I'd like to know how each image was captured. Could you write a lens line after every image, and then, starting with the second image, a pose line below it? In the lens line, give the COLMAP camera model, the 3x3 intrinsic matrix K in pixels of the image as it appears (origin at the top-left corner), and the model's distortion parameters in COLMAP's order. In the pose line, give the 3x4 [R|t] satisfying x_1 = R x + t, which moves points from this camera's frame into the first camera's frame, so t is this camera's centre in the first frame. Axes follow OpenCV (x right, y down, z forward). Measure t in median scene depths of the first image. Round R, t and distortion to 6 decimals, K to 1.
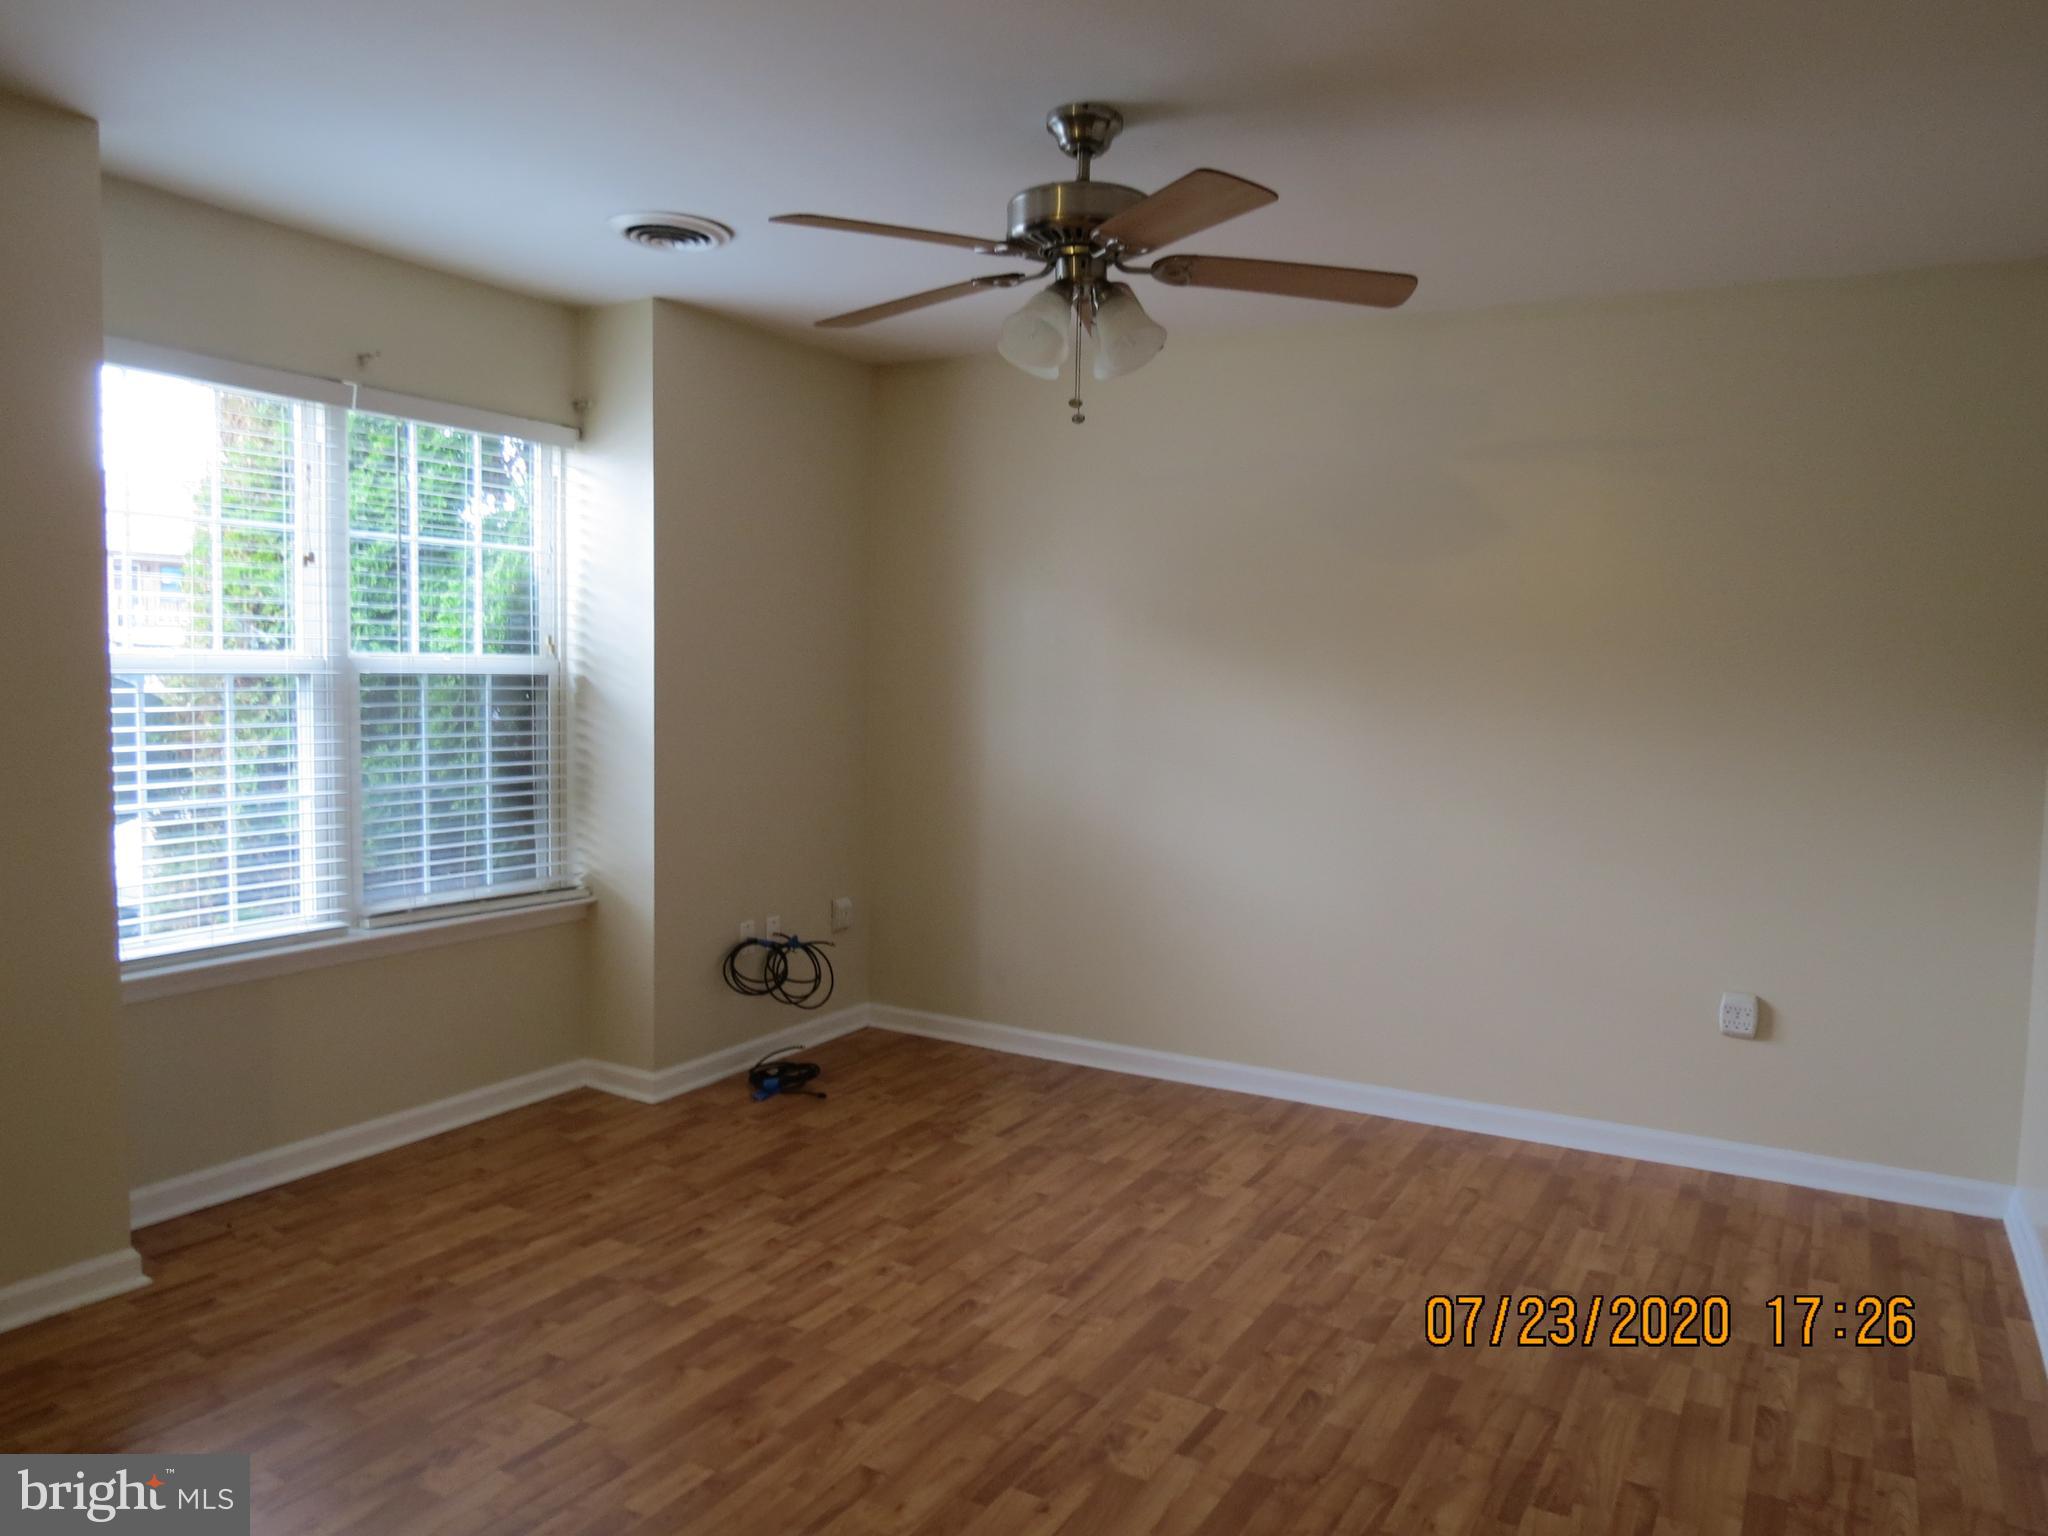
lens RADIAL K [[1453.6, 0, 1024.0], [0, 1453.6, 768.0], [0, 0, 1]] dist [-0.033145, 0.011787]
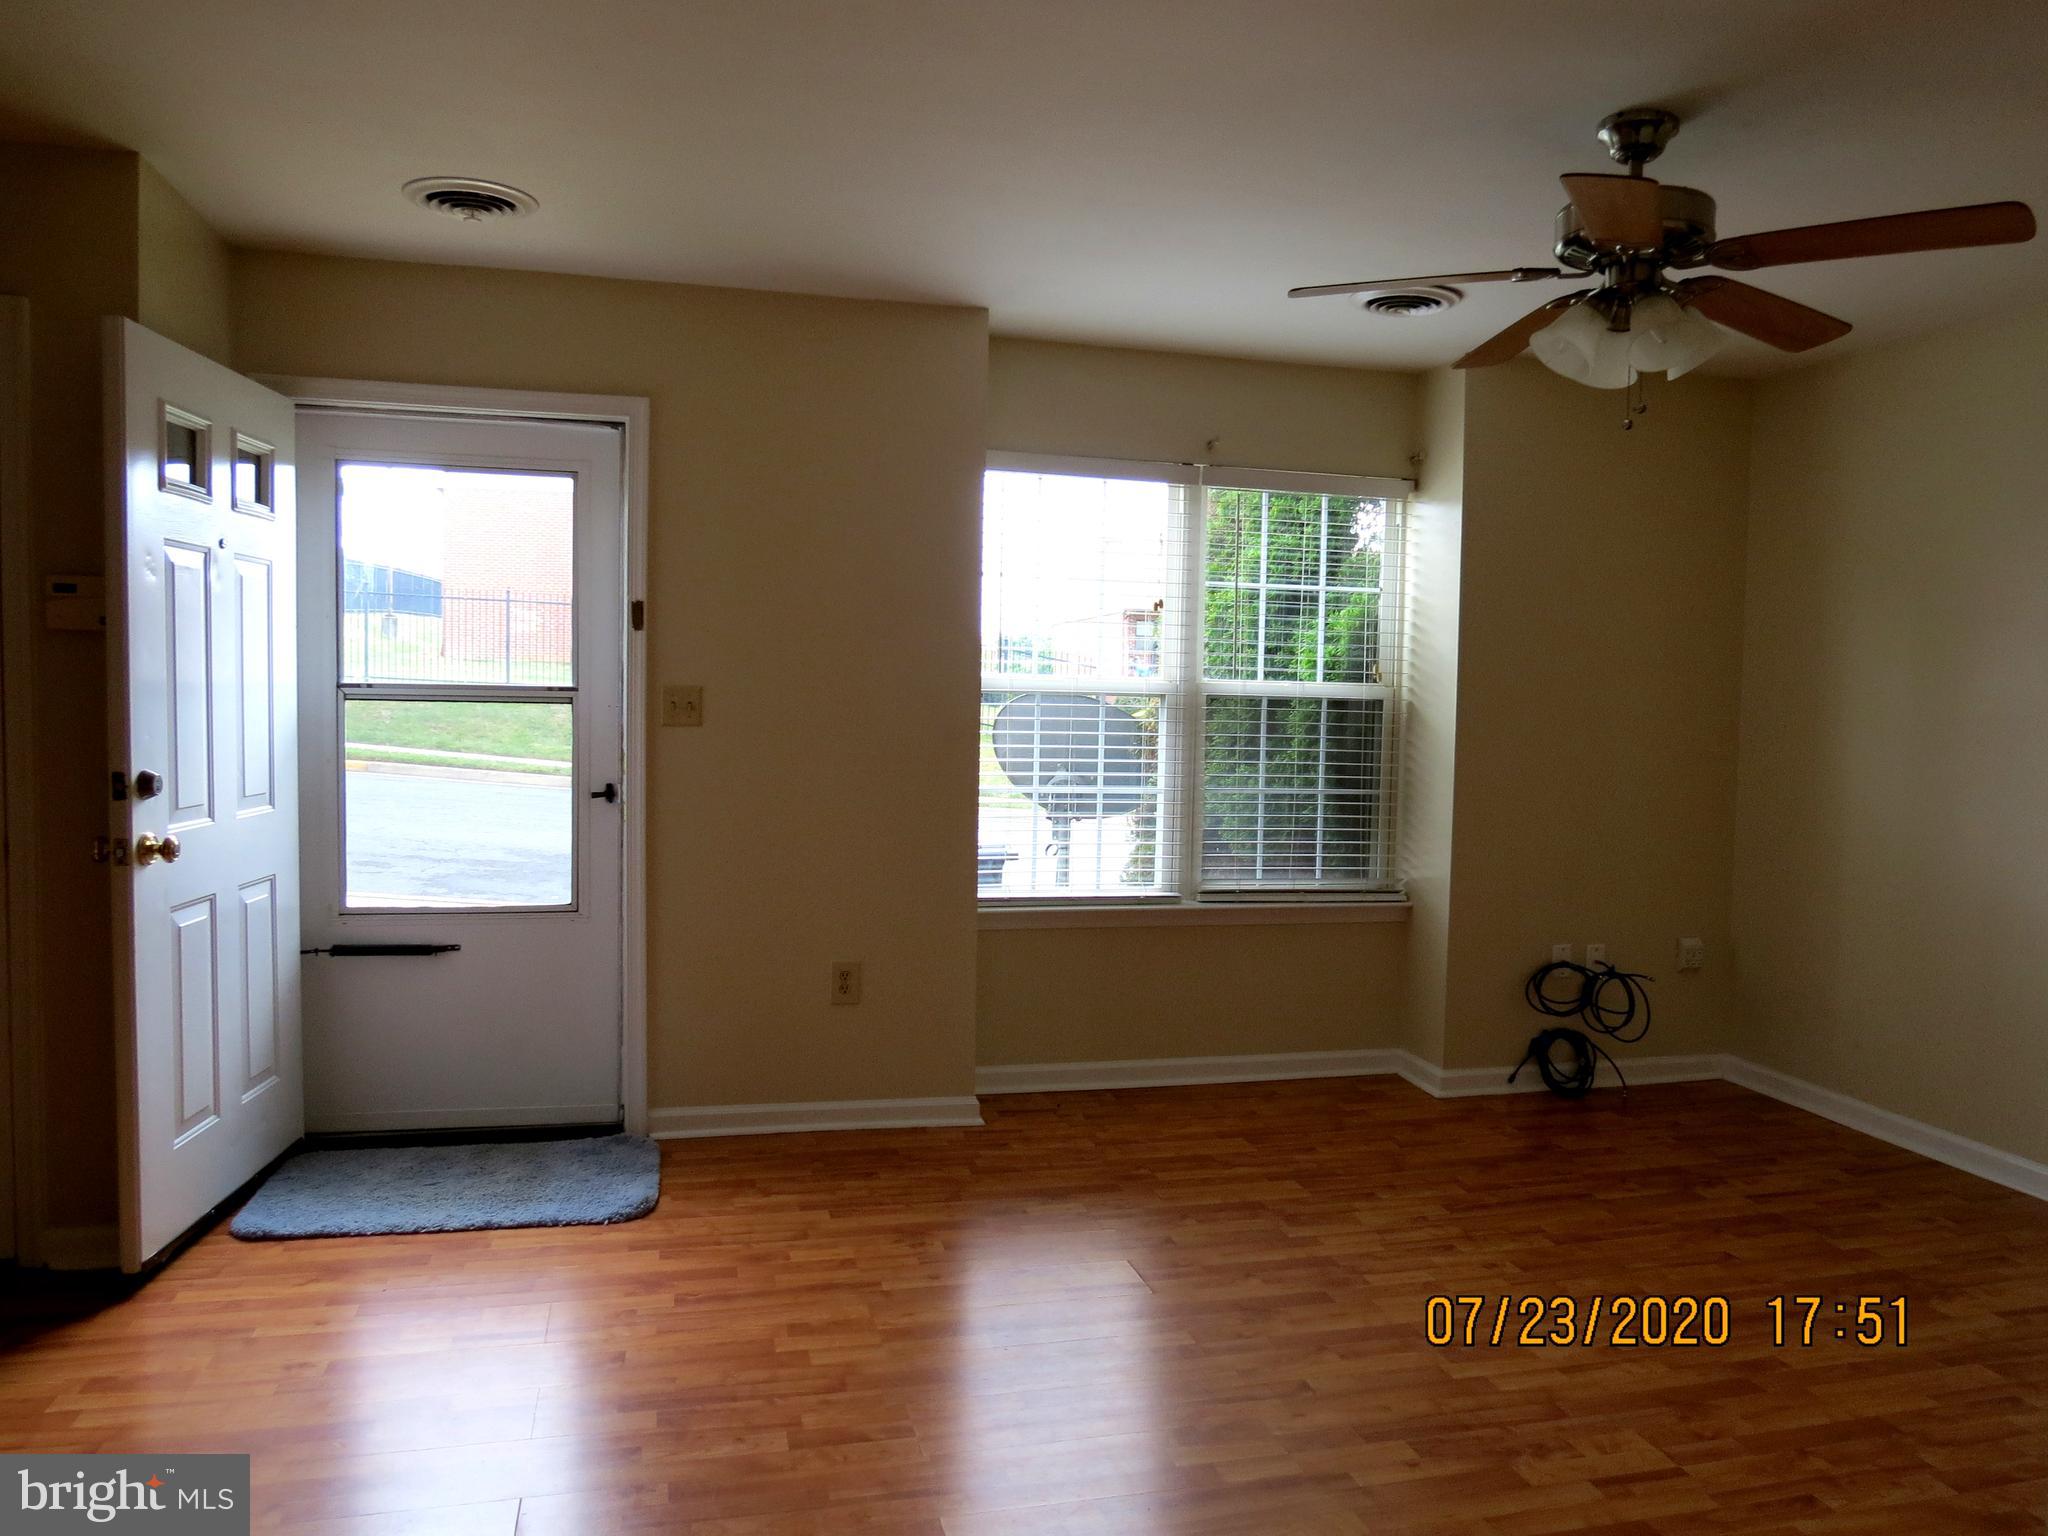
lens RADIAL K [[1457.4, 0, 1025.7], [0, 1457.4, 756.0], [0, 0, 1]] dist [-0.032528, 0.000807]
pose [[0.692952, 0.027702, -0.720451, 0.331496], [-0.060867, 0.997942, -0.020172, 0.020867], [0.718410, 0.057830, 0.693212, 0.021173]]
